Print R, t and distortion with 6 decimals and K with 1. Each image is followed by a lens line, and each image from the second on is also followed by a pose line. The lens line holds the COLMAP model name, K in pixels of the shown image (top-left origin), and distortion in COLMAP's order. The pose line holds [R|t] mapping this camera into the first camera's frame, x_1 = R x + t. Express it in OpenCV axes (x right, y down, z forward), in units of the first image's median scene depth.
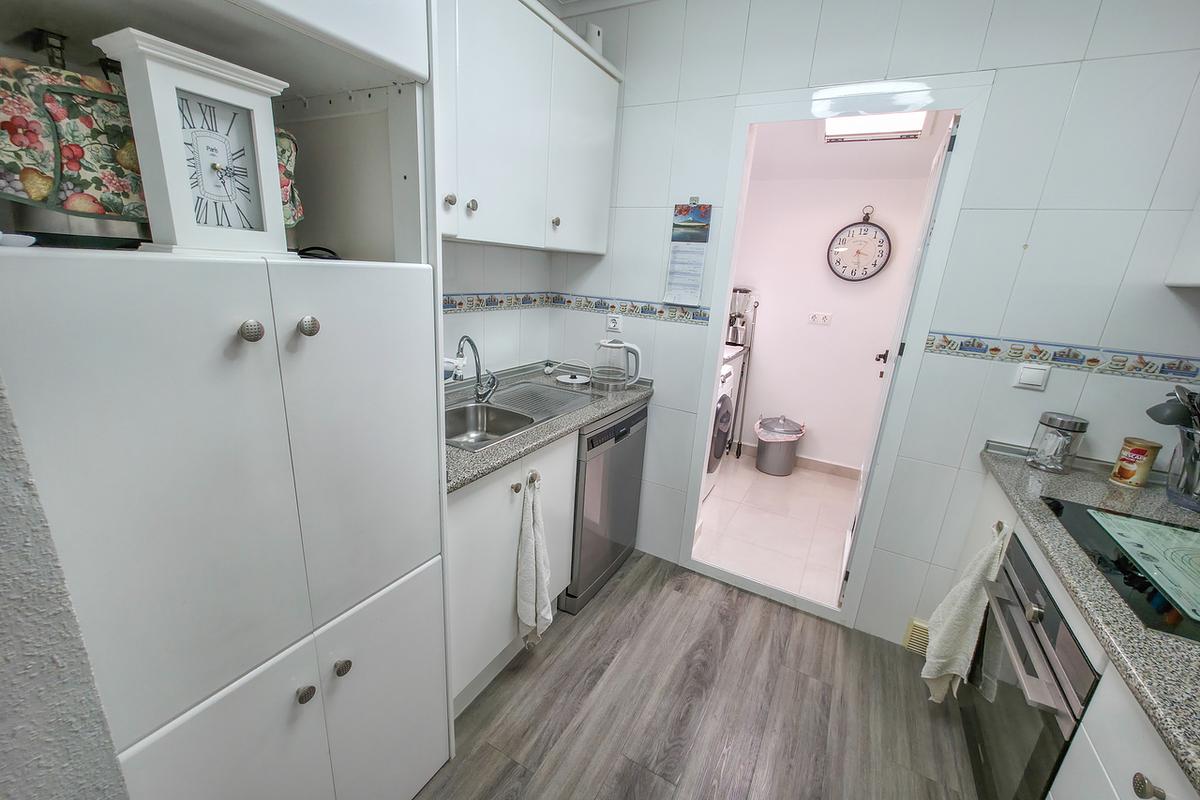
lens RADIAL K [[476.9, 0, 602.4], [0, 476.9, 409.0], [0, 0, 1]] dist [0.000783, -0.000429]
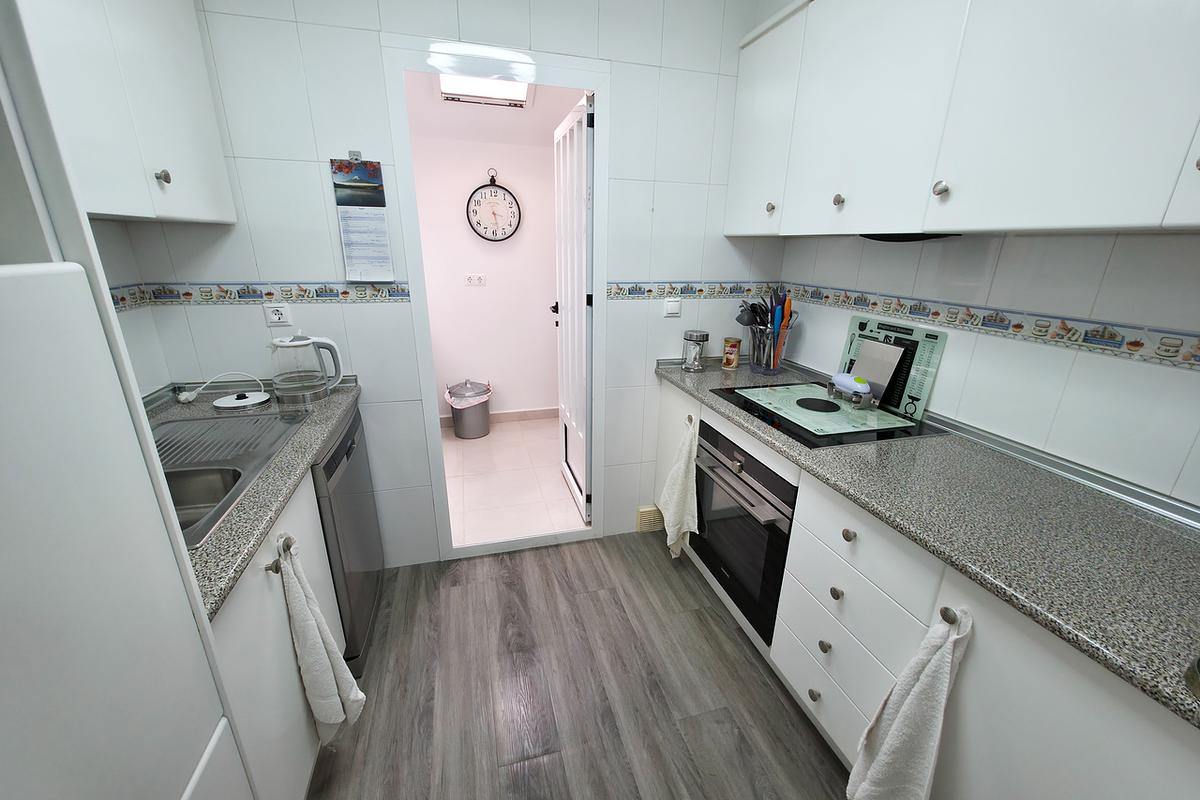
lens RADIAL K [[476.9, 0, 602.4], [0, 476.9, 409.0], [0, 0, 1]] dist [0.000783, -0.000429]
pose [[0.706916, -0.281006, 0.649081, -0.161997], [0.230596, 0.959115, 0.164086, -0.045242], [-0.668652, 0.033681, 0.742812, 0.097846]]
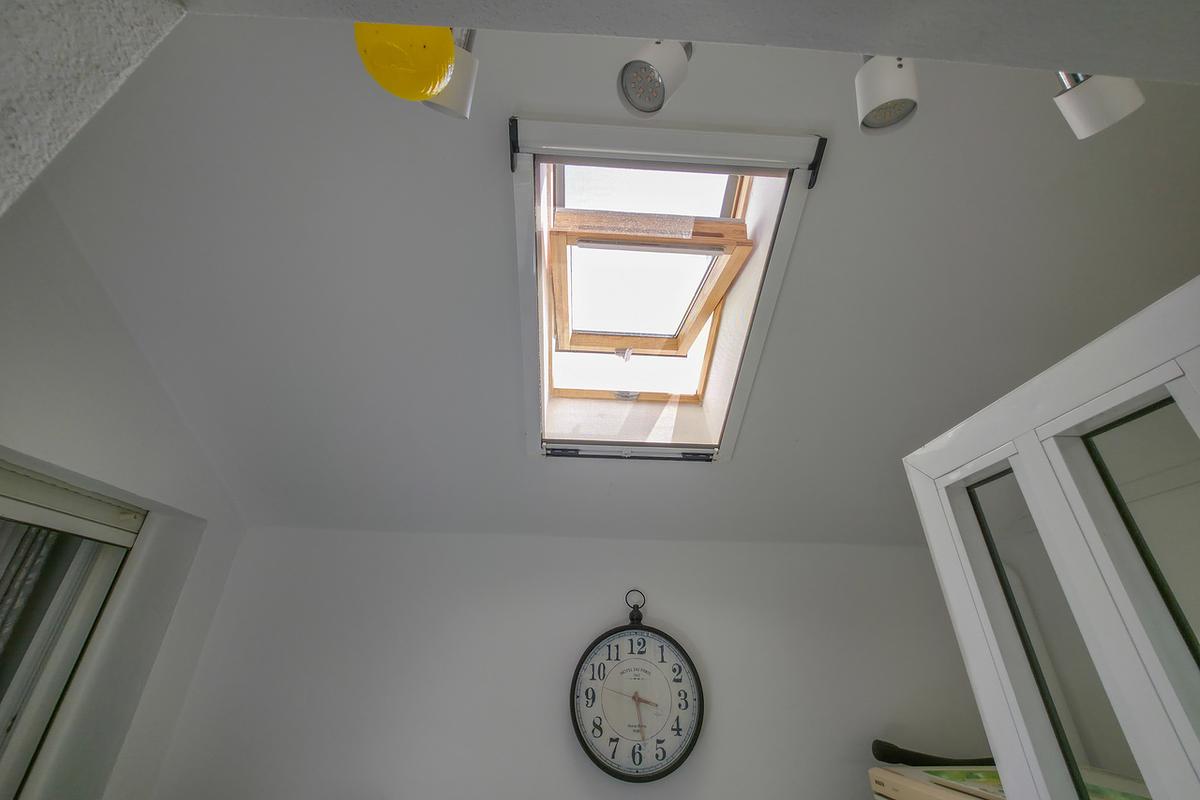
lens RADIAL K [[476.9, 0, 602.4], [0, 476.9, 409.0], [0, 0, 1]] dist [0.000783, -0.000429]
pose [[0.844200, 0.192407, 0.500306, 0.383047], [0.200013, 0.752876, -0.627035, -0.404143], [-0.497314, 0.629410, 0.597094, 0.923491]]
